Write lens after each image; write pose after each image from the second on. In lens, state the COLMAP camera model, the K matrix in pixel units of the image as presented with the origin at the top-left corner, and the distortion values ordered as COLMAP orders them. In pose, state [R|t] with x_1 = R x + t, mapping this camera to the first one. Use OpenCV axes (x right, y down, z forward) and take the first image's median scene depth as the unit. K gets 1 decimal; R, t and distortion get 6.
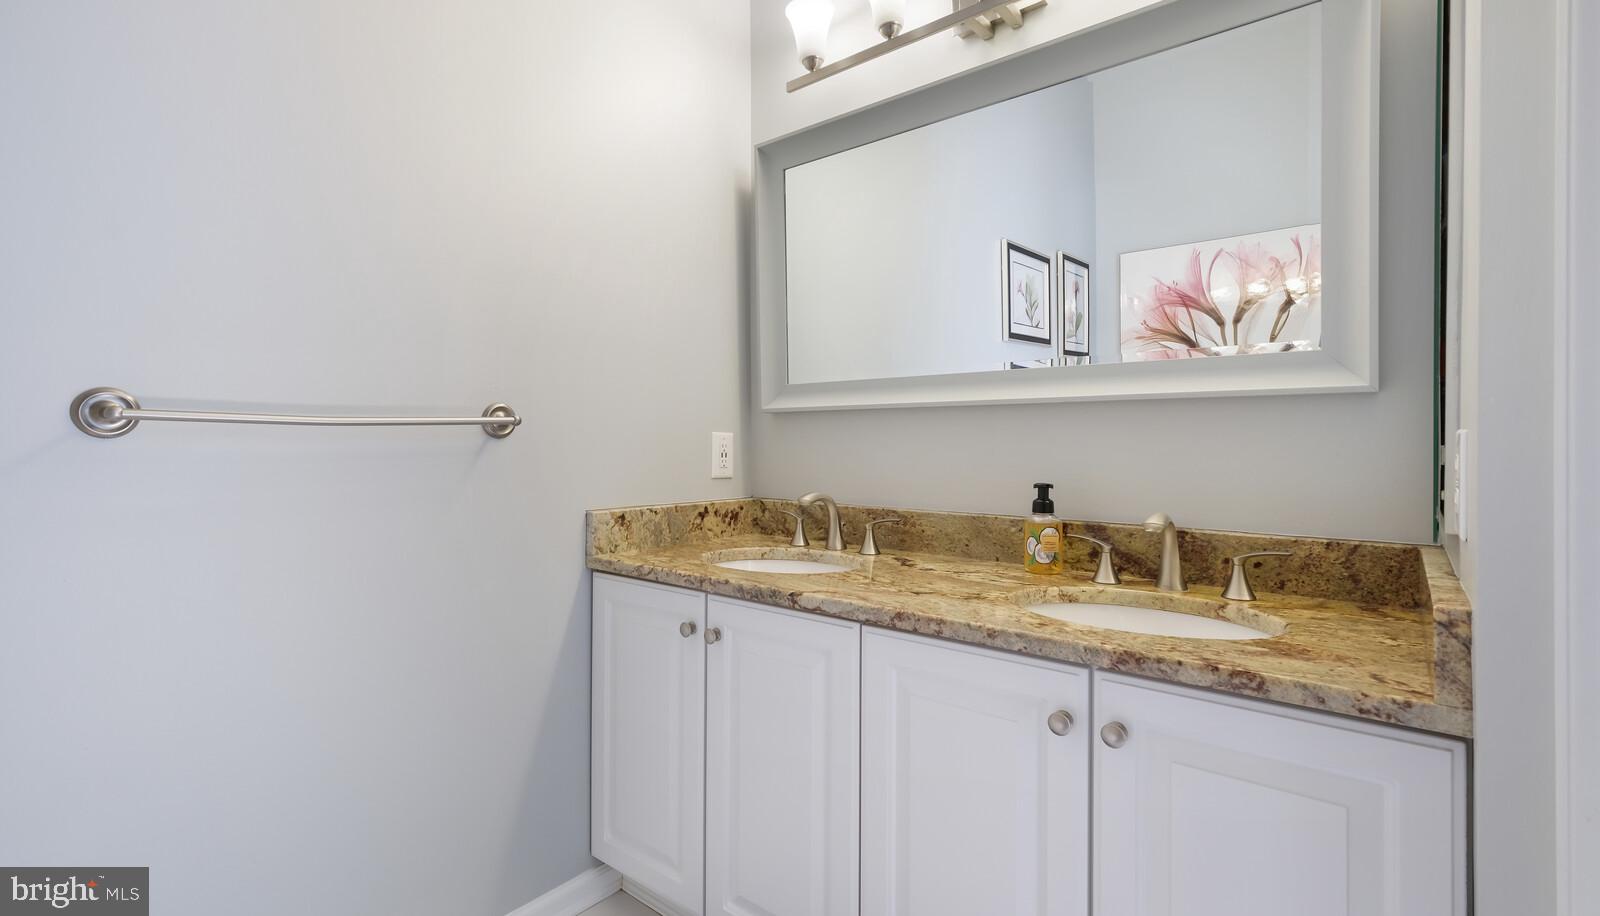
lens RADIAL K [[721.9, 0, 795.5], [0, 721.9, 453.6], [0, 0, 1]] dist [0.006695, 0.003209]
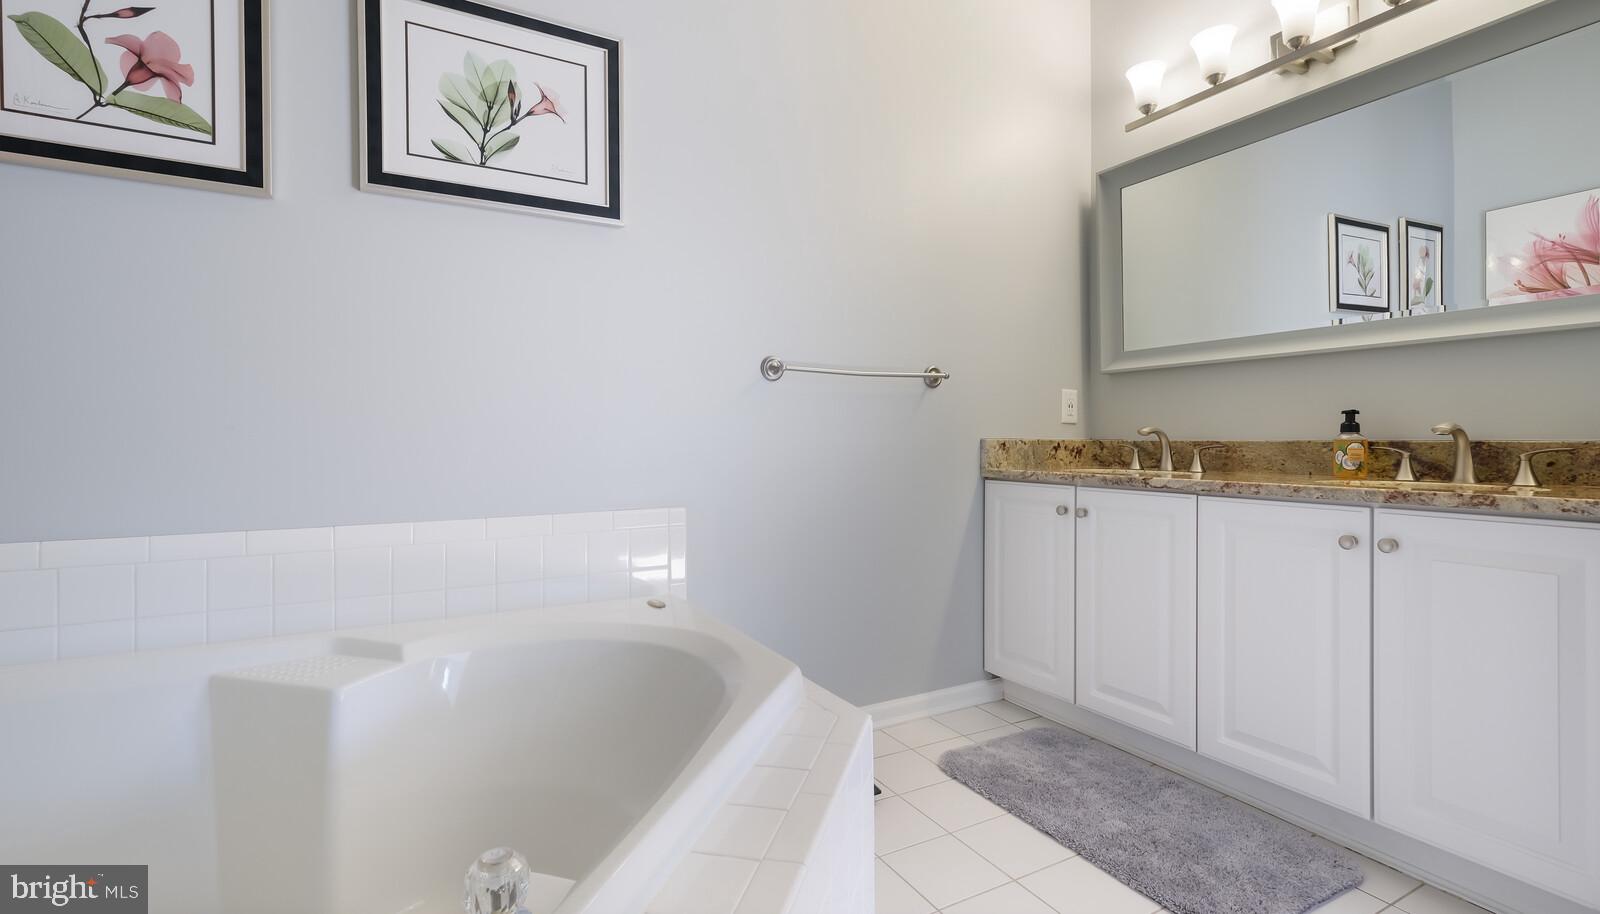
lens RADIAL K [[721.9, 0, 796.4], [0, 721.9, 442.0], [0, 0, 1]] dist [0.006695, 0.003209]
pose [[0.931376, 0.002457, -0.364051, -0.101503], [-0.007745, 0.999885, -0.013066, 0.108425], [0.363977, 0.014989, 0.931287, -0.523322]]
